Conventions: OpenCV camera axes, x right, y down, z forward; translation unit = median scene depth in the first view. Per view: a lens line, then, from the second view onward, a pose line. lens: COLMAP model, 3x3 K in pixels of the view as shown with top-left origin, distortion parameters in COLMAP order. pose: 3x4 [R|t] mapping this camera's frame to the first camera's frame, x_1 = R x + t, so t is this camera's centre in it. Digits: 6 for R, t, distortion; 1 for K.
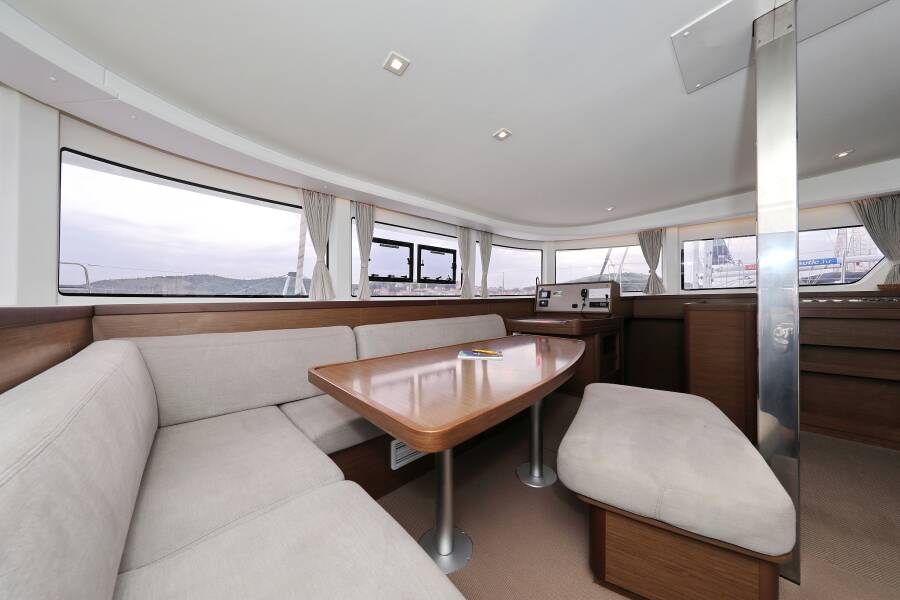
lens RADIAL K [[284.5, 0, 450.0], [0, 284.5, 300.0], [0, 0, 1]] dist [-0.000836, -0.000016]
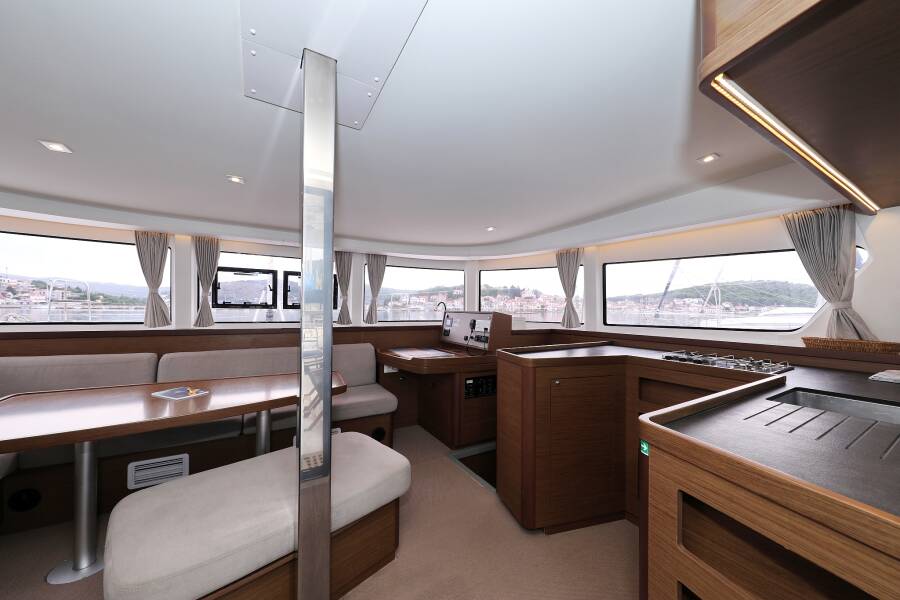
lens RADIAL K [[316.1, 0, 446.4], [0, 316.1, 310.5], [0, 0, 1]] dist [0.000021, -0.000024]
pose [[0.975409, 0.031603, -0.218123, 0.603627], [-0.030963, 0.999500, 0.006352, -0.069633], [0.218215, 0.000558, 0.975901, 0.033767]]
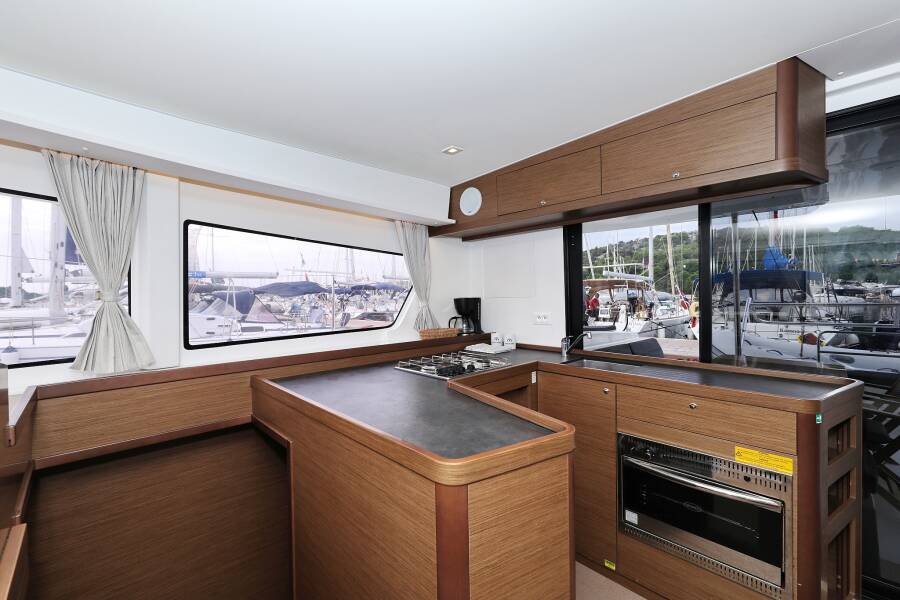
lens RADIAL K [[377.2, 0, 437.3], [0, 377.2, 298.5], [0, 0, 1]] dist [-0.002089, -0.000035]
pose [[-0.016532, 0.013865, 0.999767, 0.312710], [0.011603, 0.999839, -0.013675, -0.093156], [-0.999796, 0.011374, -0.016690, 0.685753]]
